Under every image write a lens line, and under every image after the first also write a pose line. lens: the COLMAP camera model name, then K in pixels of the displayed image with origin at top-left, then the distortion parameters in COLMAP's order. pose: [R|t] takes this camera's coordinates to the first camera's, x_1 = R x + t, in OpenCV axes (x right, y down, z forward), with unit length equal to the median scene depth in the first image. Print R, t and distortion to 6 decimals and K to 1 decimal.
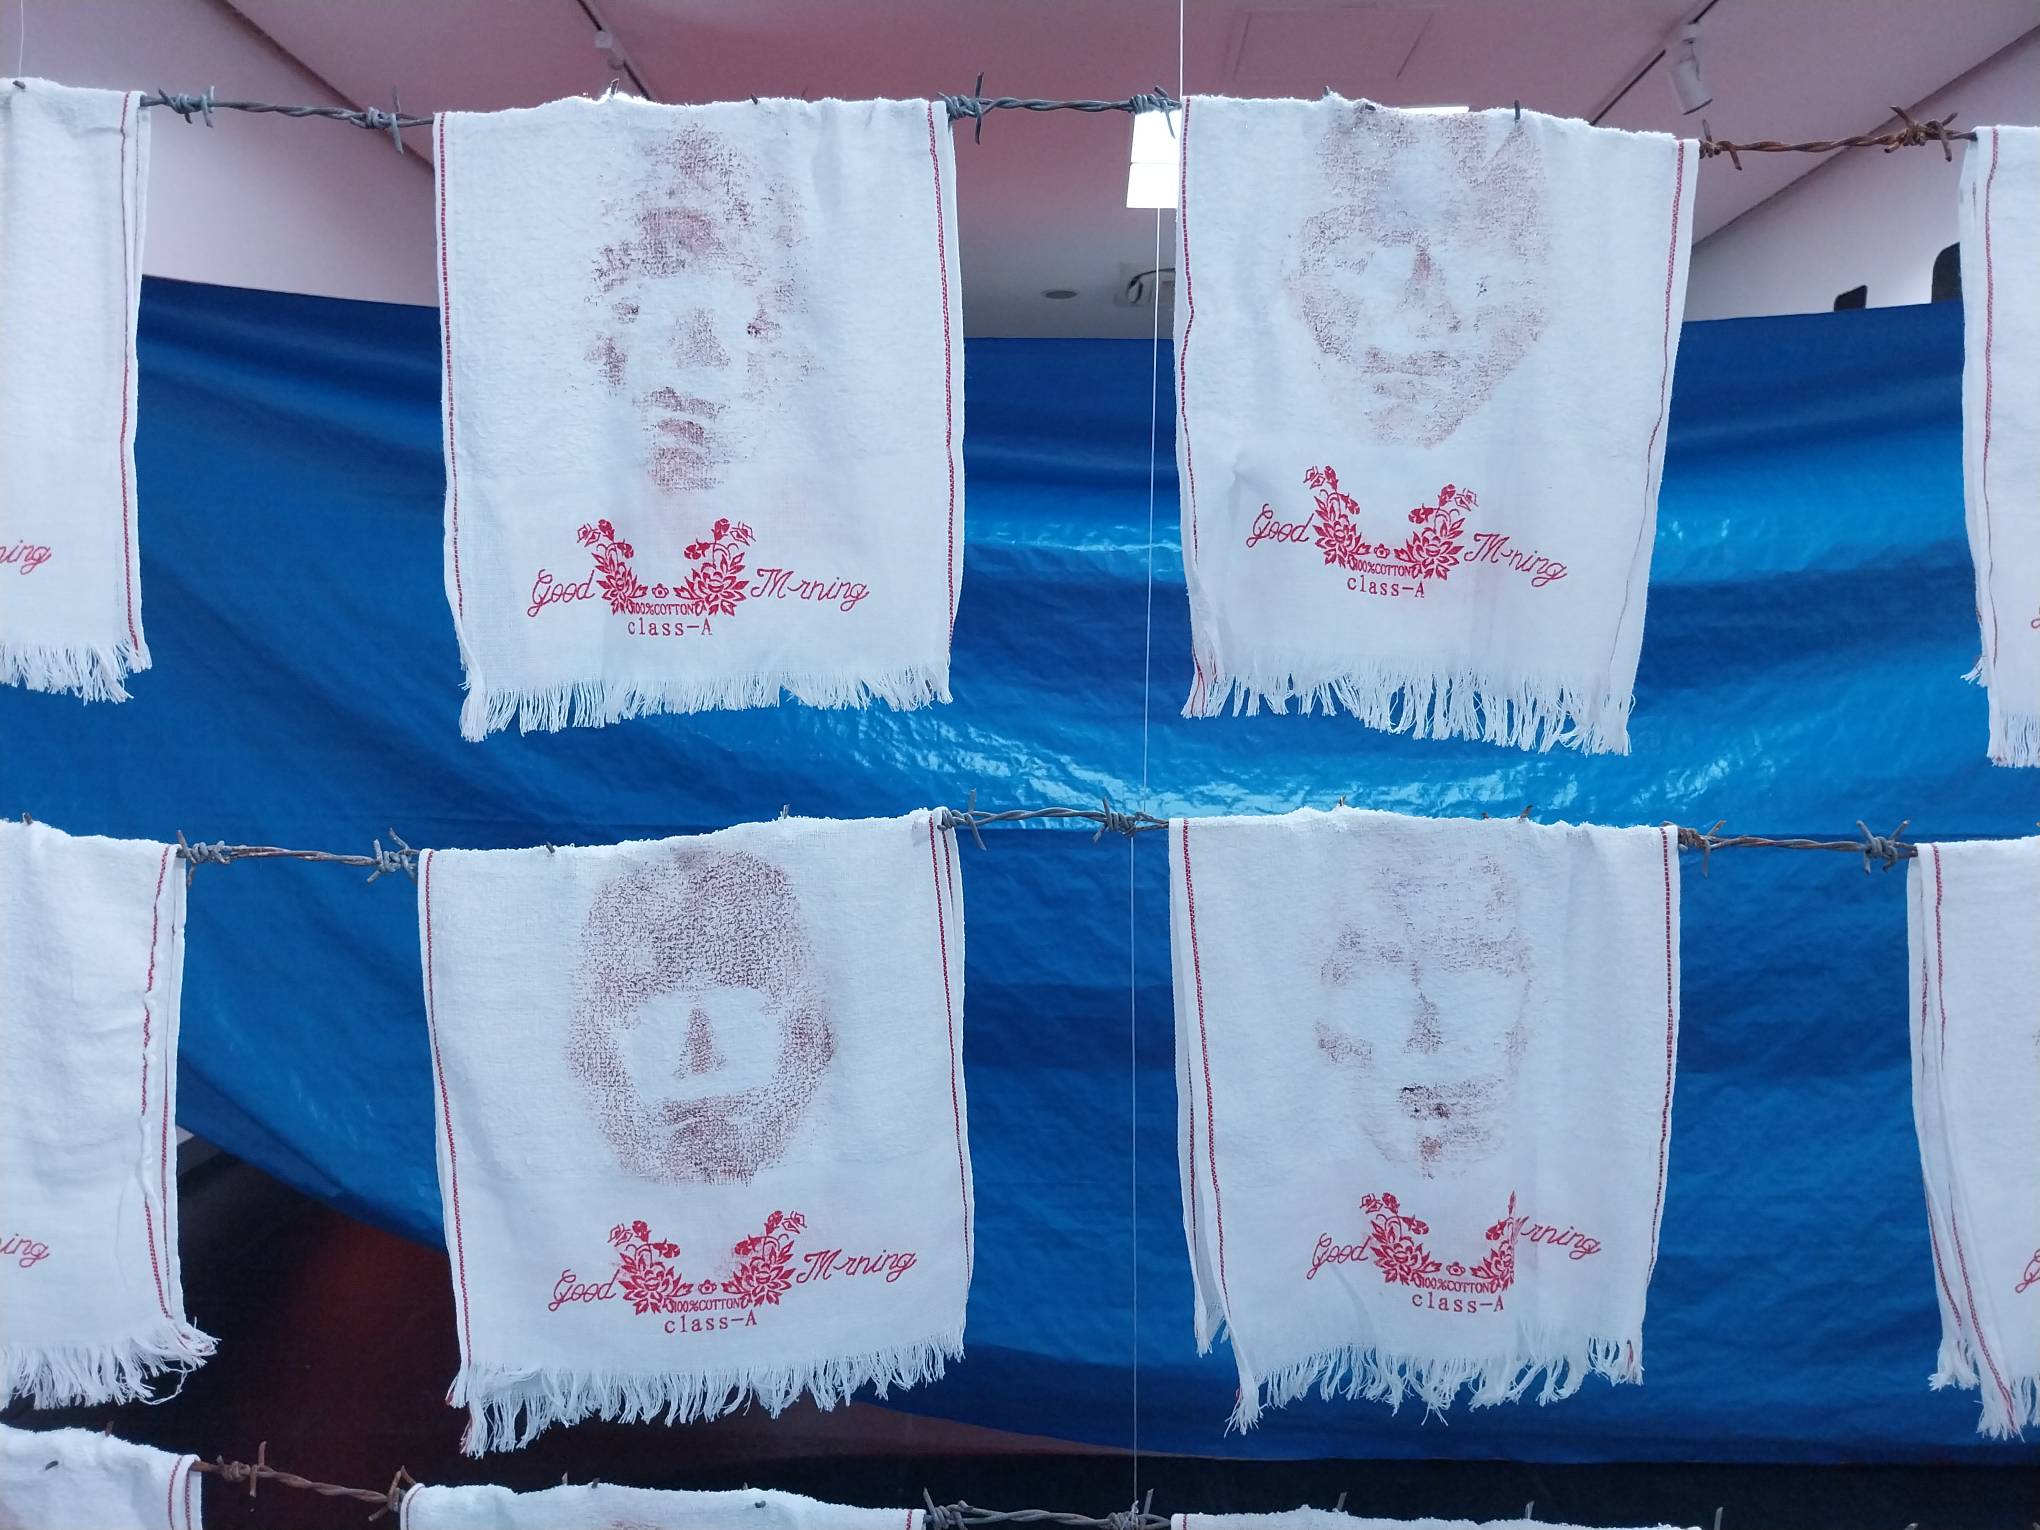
lens RADIAL K [[1280.8, 0, 1101.9], [0, 1280.8, 757.1], [0, 0, 1]] dist [-0.079194, 0.015686]
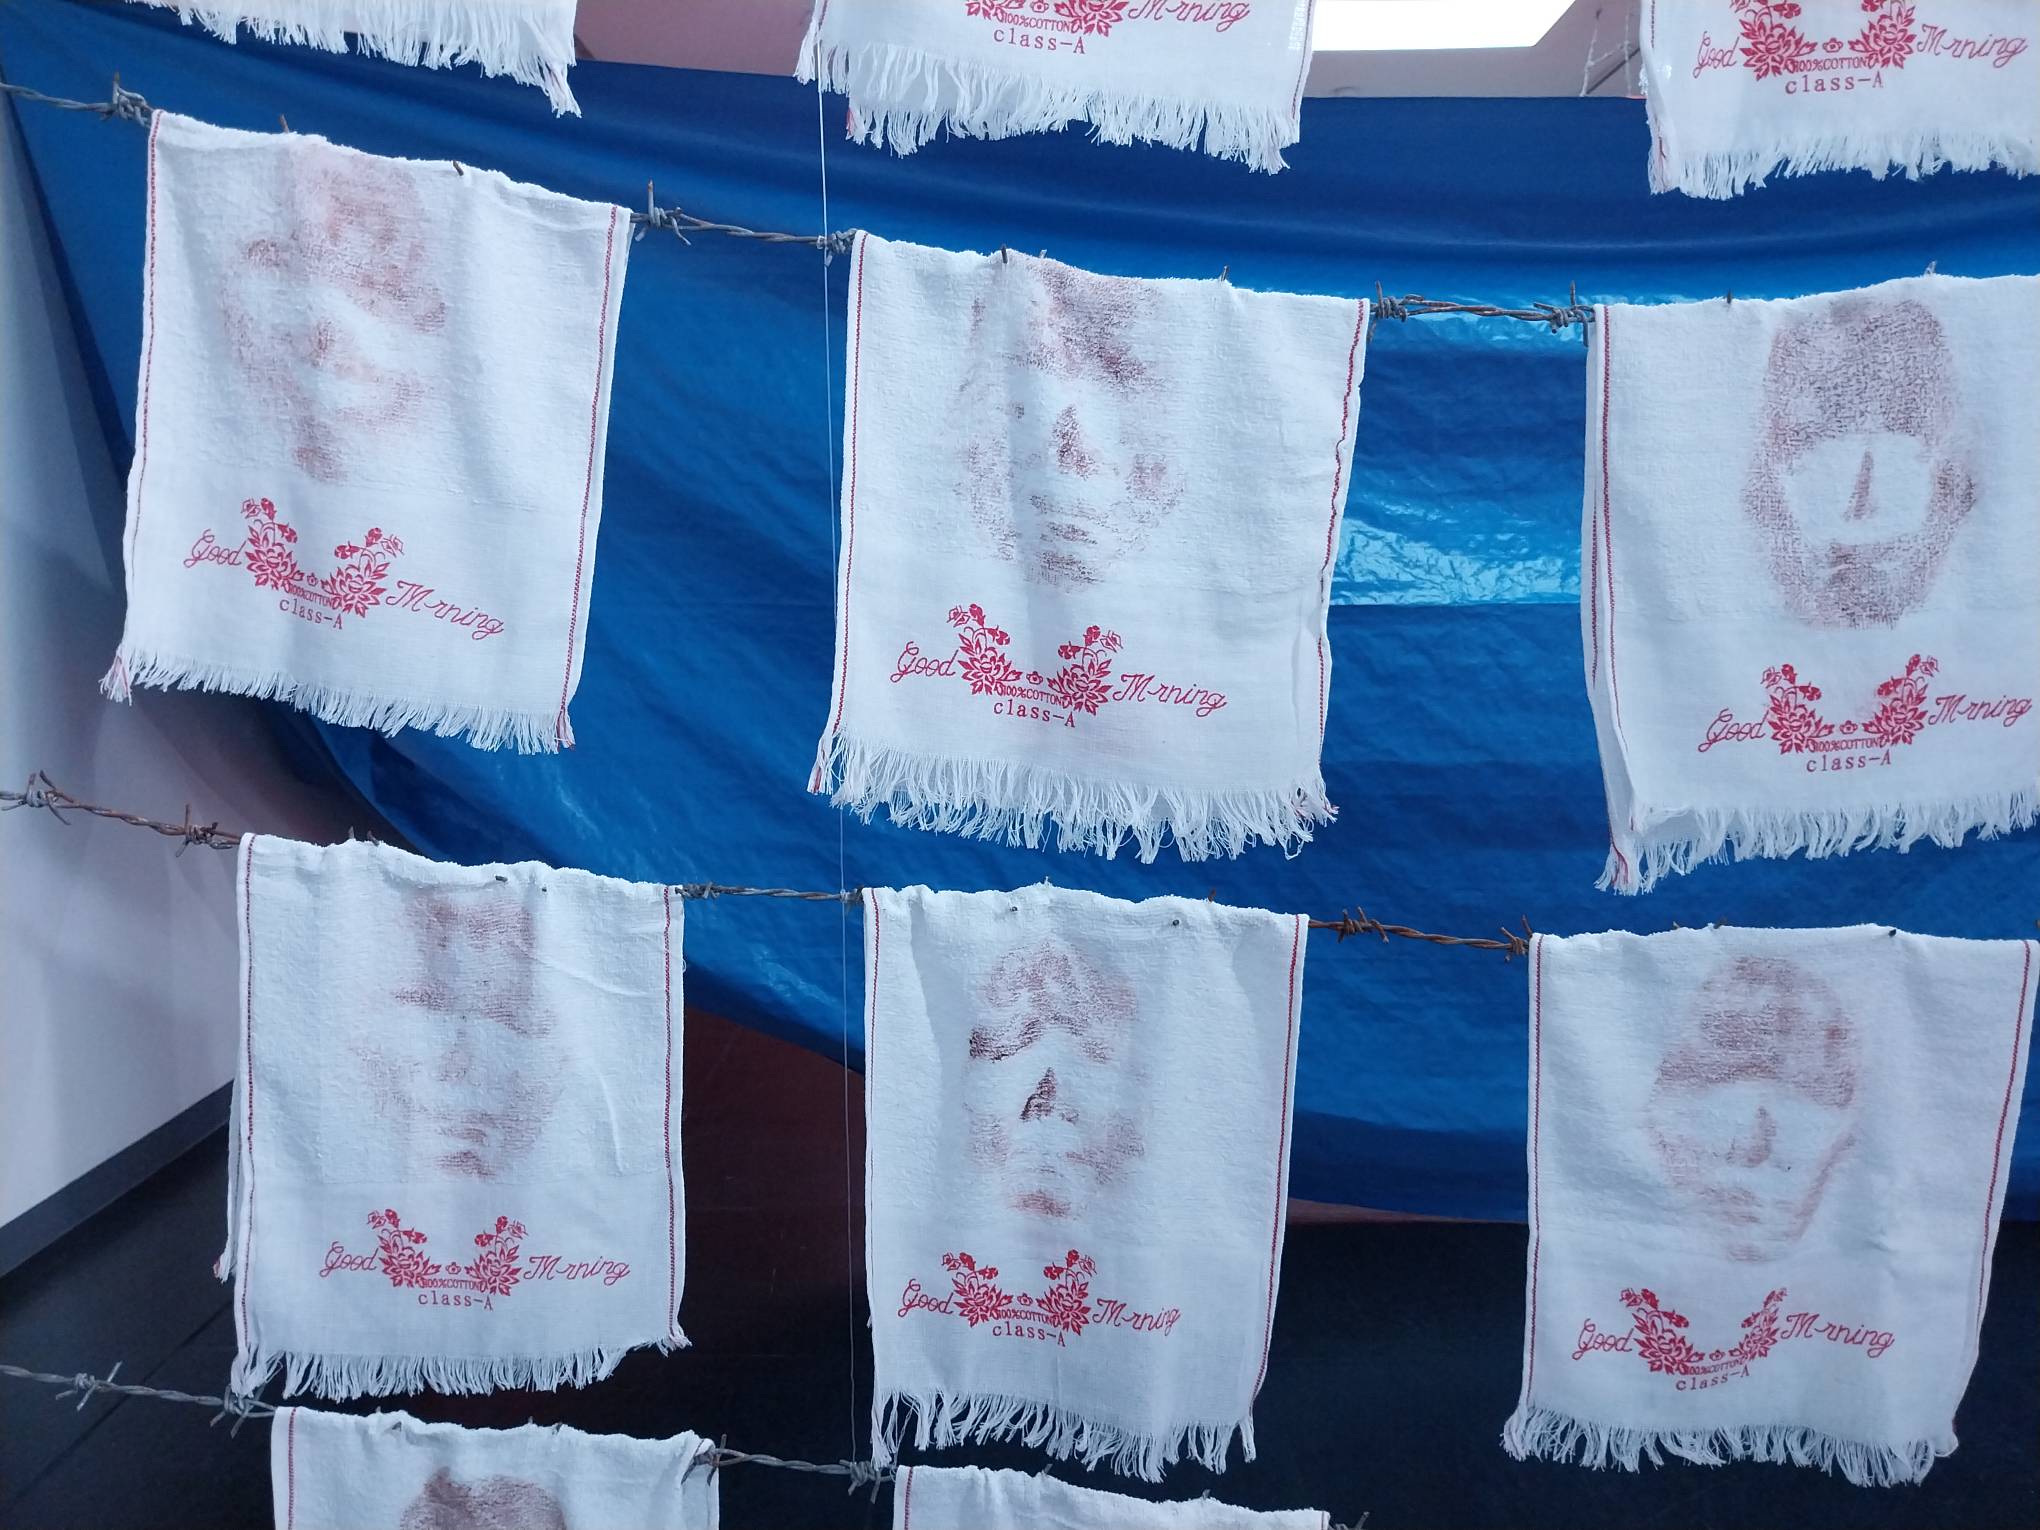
lens RADIAL K [[1280.8, 0, 1101.9], [0, 1280.8, 757.1], [0, 0, 1]] dist [-0.079194, 0.015686]
pose [[0.991528, -0.002643, -0.129865, -0.801287], [0.018459, 0.992513, 0.120736, 0.308423], [0.128574, -0.122110, 0.984153, -0.118608]]
